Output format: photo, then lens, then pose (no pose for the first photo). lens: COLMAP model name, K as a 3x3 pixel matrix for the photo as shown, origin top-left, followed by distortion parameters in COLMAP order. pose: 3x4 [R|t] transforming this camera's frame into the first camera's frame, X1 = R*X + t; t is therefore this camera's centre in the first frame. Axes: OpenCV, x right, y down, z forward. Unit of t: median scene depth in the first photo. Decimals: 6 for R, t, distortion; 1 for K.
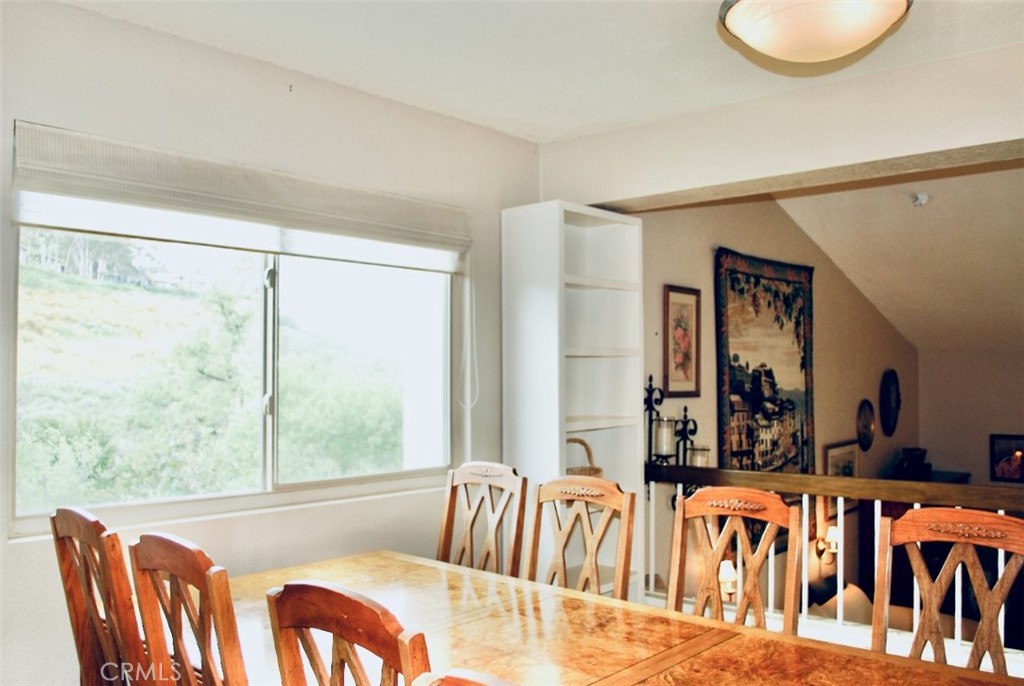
lens RADIAL K [[845.9, 0, 504.8], [0, 845.9, 343.3], [0, 0, 1]] dist [-0.078636, 0.000574]
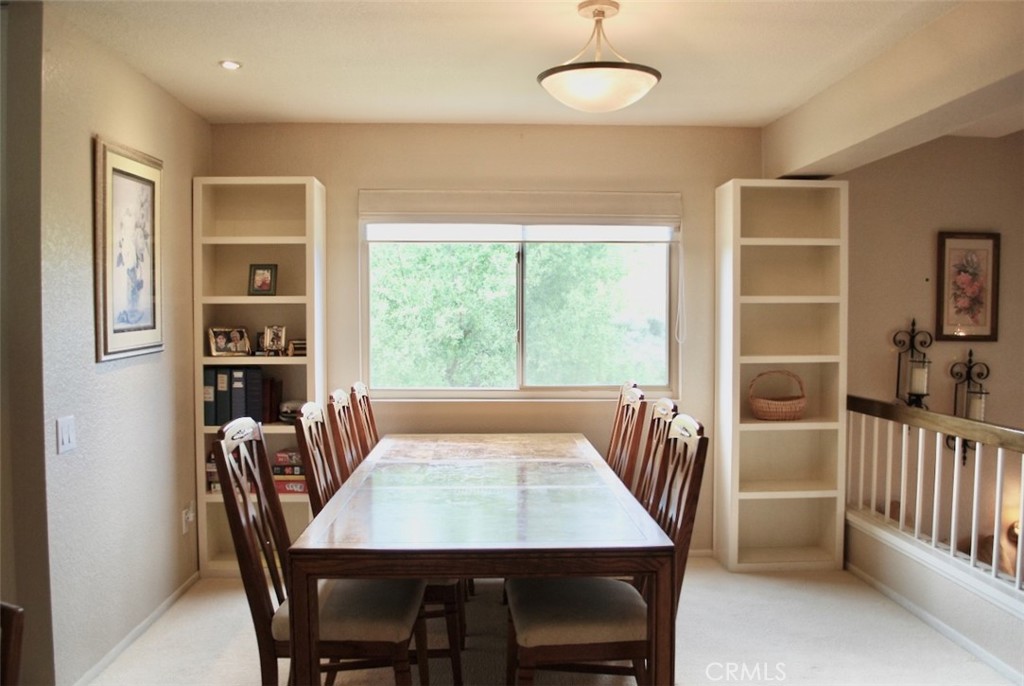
lens RADIAL K [[845.9, 0, 504.8], [0, 845.9, 343.3], [0, 0, 1]] dist [-0.078636, 0.000574]
pose [[0.703601, 0.025047, -0.710154, 0.482057], [0.025217, 0.997869, 0.060178, -0.006935], [0.710148, -0.060249, 0.701470, -0.090309]]
